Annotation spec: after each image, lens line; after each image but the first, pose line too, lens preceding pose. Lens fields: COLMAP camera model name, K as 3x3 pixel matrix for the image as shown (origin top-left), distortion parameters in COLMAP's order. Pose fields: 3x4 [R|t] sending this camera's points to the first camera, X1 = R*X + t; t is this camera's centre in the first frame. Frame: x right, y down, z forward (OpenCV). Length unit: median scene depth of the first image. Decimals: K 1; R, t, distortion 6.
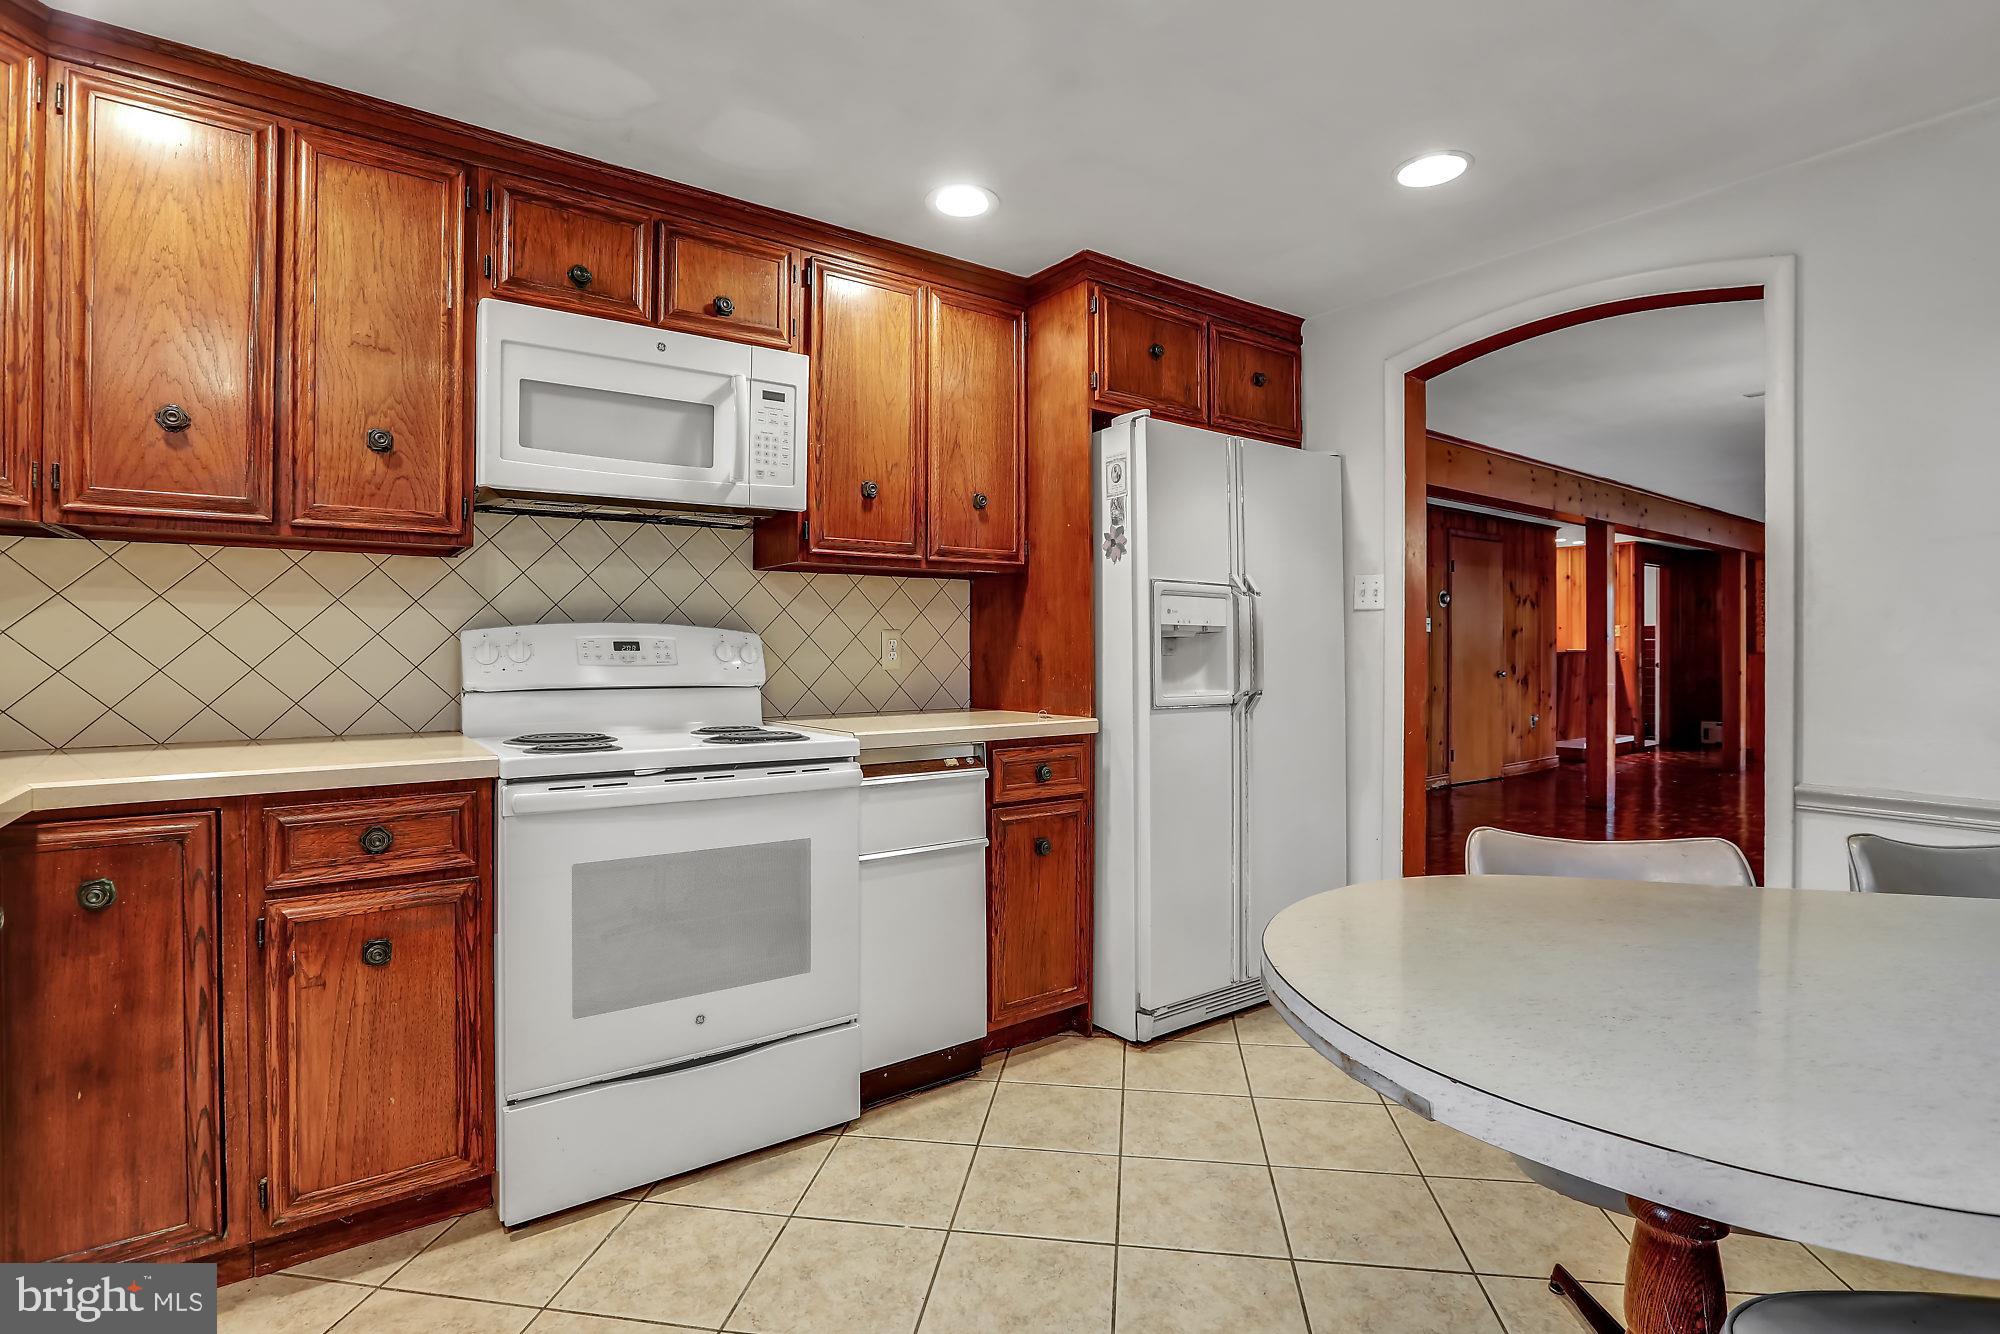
lens RADIAL K [[936.1, 0, 1005.4], [0, 936.1, 657.3], [0, 0, 1]] dist [-0.044818, 0.004423]
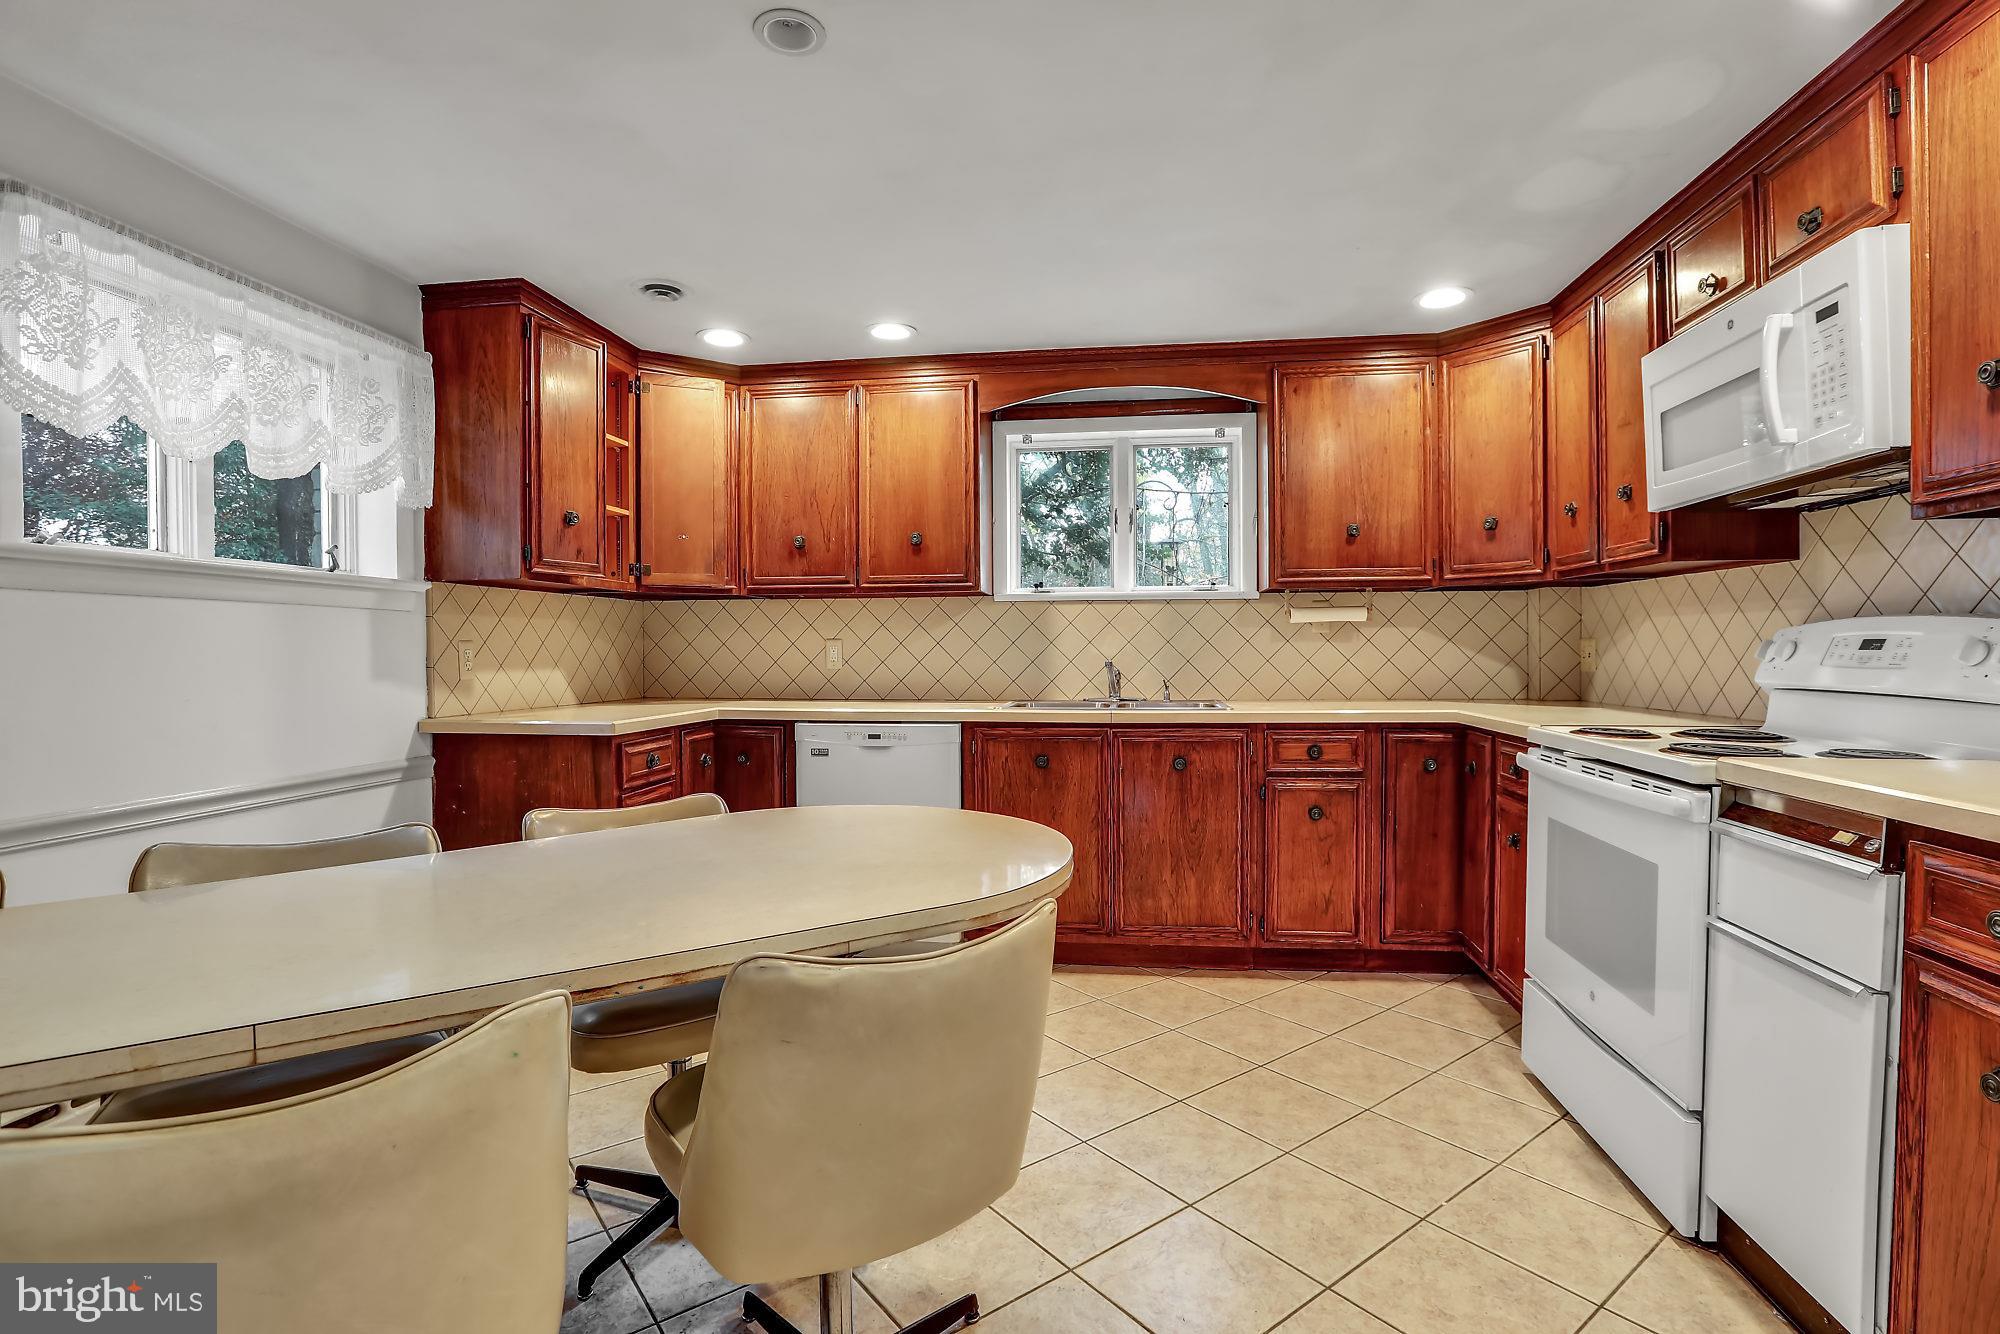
lens RADIAL K [[936.1, 0, 1005.3], [0, 936.1, 668.2], [0, 0, 1]] dist [-0.044818, 0.004423]
pose [[-0.713024, 0.017453, -0.700923, 0.729718], [0.006961, 0.999817, 0.017814, -0.010716], [0.701105, 0.007823, -0.713015, 1.042580]]
